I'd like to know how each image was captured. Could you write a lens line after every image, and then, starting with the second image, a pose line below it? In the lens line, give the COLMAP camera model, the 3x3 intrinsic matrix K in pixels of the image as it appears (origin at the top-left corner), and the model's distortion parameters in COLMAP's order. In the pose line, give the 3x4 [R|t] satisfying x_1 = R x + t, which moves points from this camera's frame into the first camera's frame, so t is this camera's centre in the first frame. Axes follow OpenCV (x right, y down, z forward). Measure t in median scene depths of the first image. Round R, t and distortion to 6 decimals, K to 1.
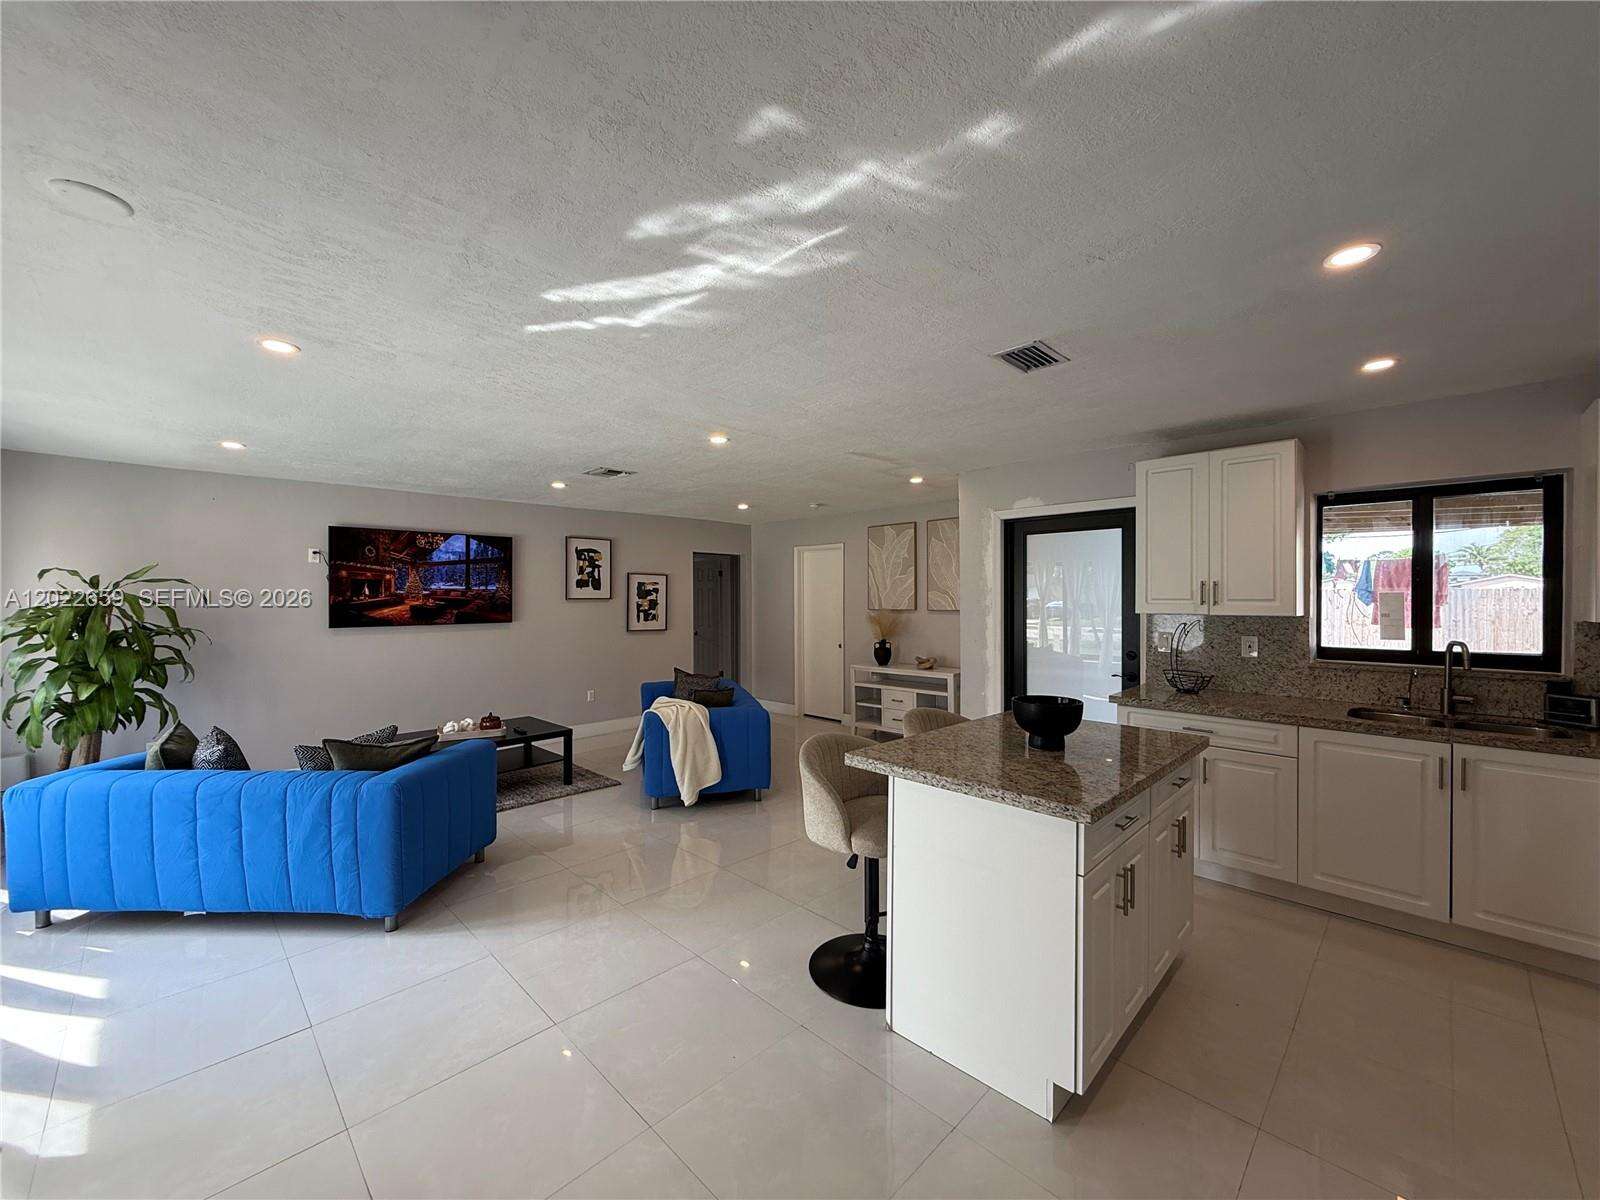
lens RADIAL K [[635.9, 0, 794.9], [0, 635.9, 598.7], [0, 0, 1]] dist [0.000767, 0.000077]
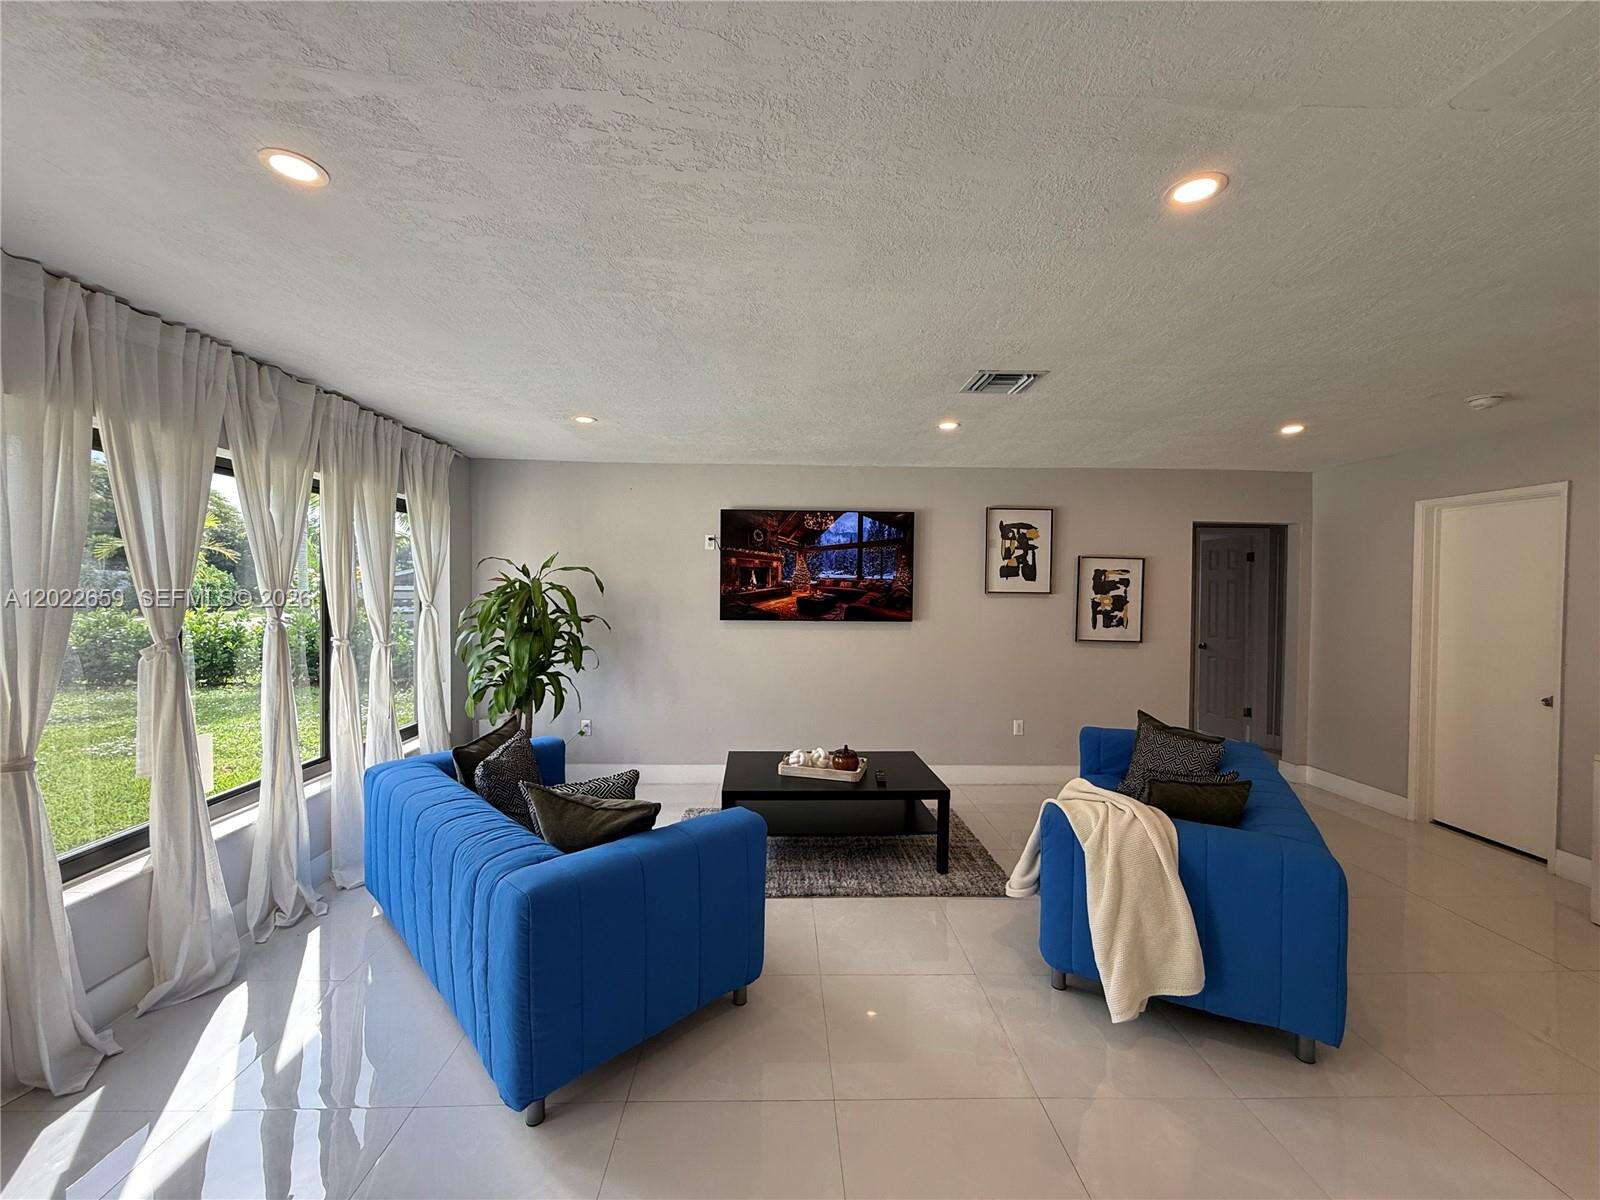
lens RADIAL K [[635.9, 0, 794.9], [0, 635.9, 598.7], [0, 0, 1]] dist [0.000767, 0.000077]
pose [[0.727369, 0.022450, -0.685879, -0.016639], [-0.015338, 0.999747, 0.016457, -0.001553], [0.686075, -0.001451, 0.727530, 0.358389]]
